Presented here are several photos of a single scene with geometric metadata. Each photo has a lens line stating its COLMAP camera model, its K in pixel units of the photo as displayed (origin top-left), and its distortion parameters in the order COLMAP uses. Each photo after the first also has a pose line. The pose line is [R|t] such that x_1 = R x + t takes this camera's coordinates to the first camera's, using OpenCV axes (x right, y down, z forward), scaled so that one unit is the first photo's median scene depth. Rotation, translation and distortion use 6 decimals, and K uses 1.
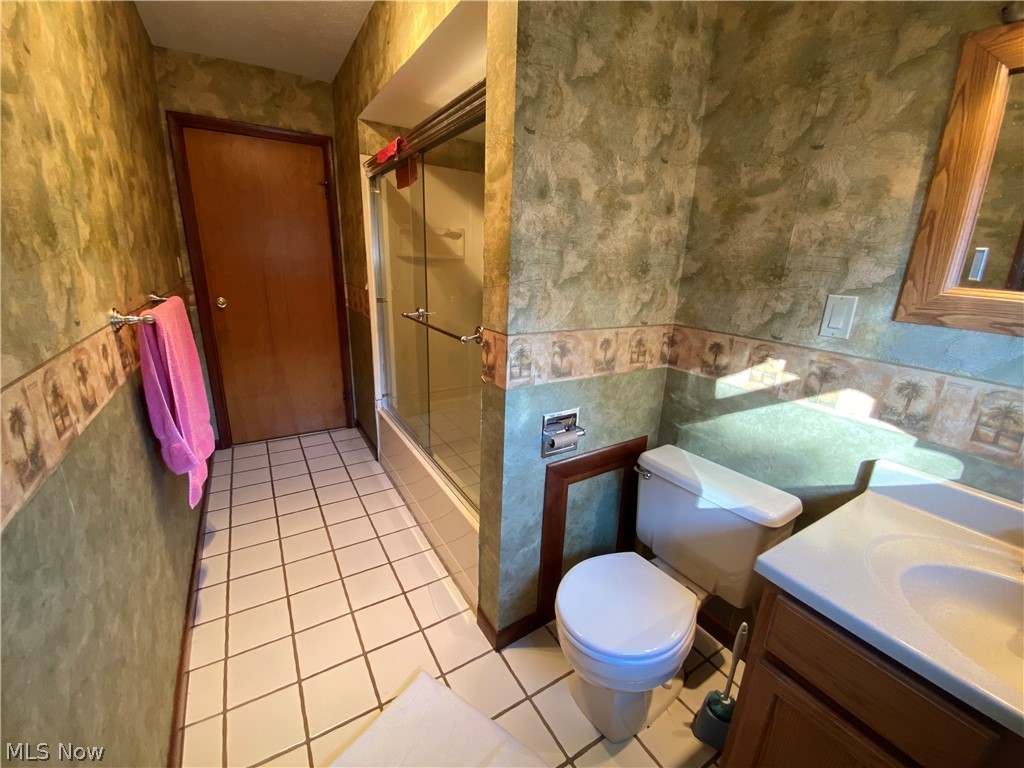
lens RADIAL K [[414.3, 0, 509.5], [0, 414.3, 376.7], [0, 0, 1]] dist [0.010637, -0.004868]
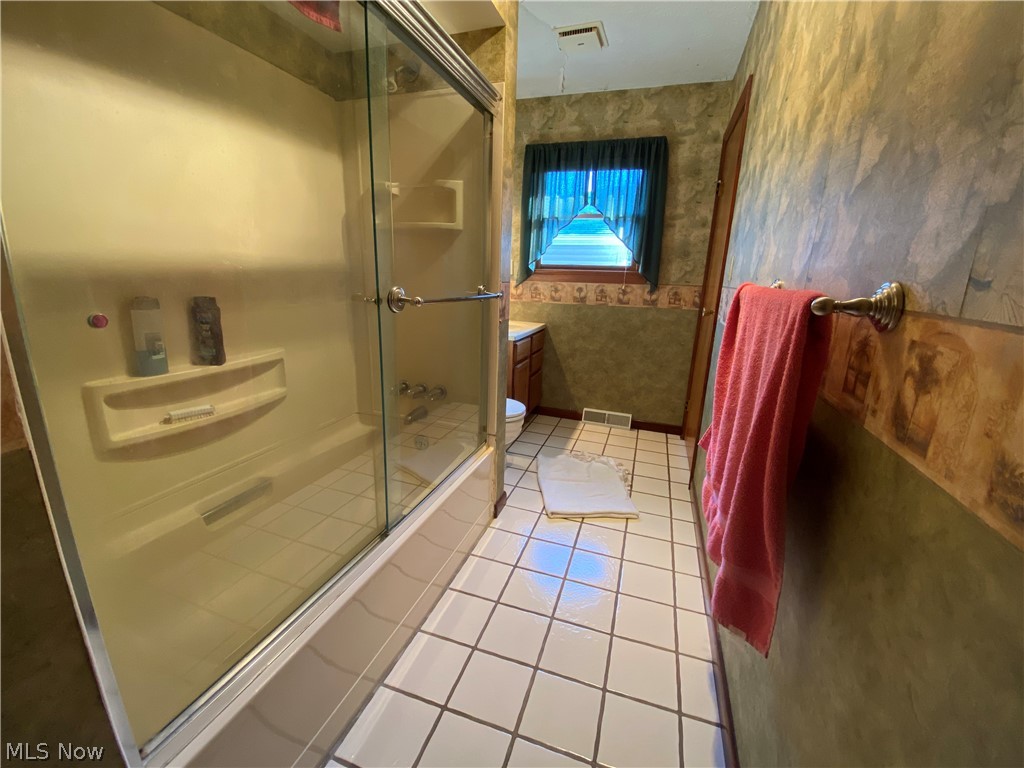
lens RADIAL K [[414.3, 0, 509.8], [0, 414.3, 377.8], [0, 0, 1]] dist [0.010637, -0.004868]
pose [[-0.618991, -0.247938, 0.745236, -1.416084], [0.163913, 0.887189, 0.431311, -0.510057], [-0.768103, 0.389131, -0.508522, 2.178038]]
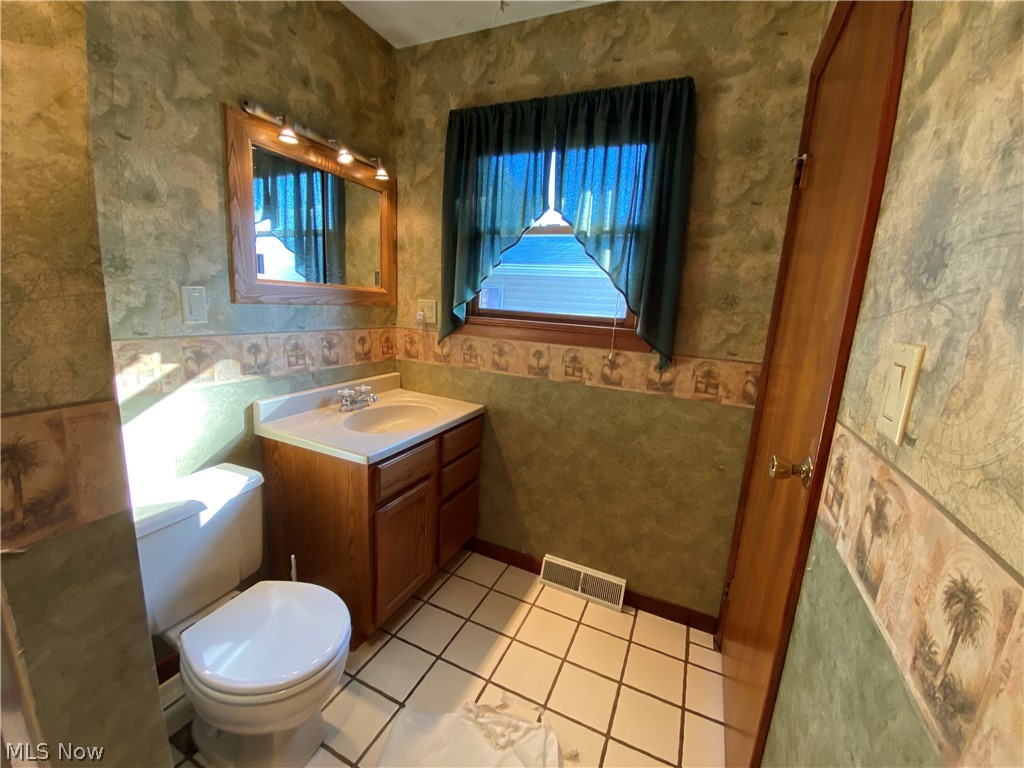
lens RADIAL K [[414.3, 0, 513.0], [0, 414.3, 374.6], [0, 0, 1]] dist [0.010637, -0.004868]
pose [[-0.539877, -0.218695, 0.812838, -0.649815], [0.155493, 0.923129, 0.351645, -0.226084], [-0.827257, 0.316236, -0.464371, 0.837155]]
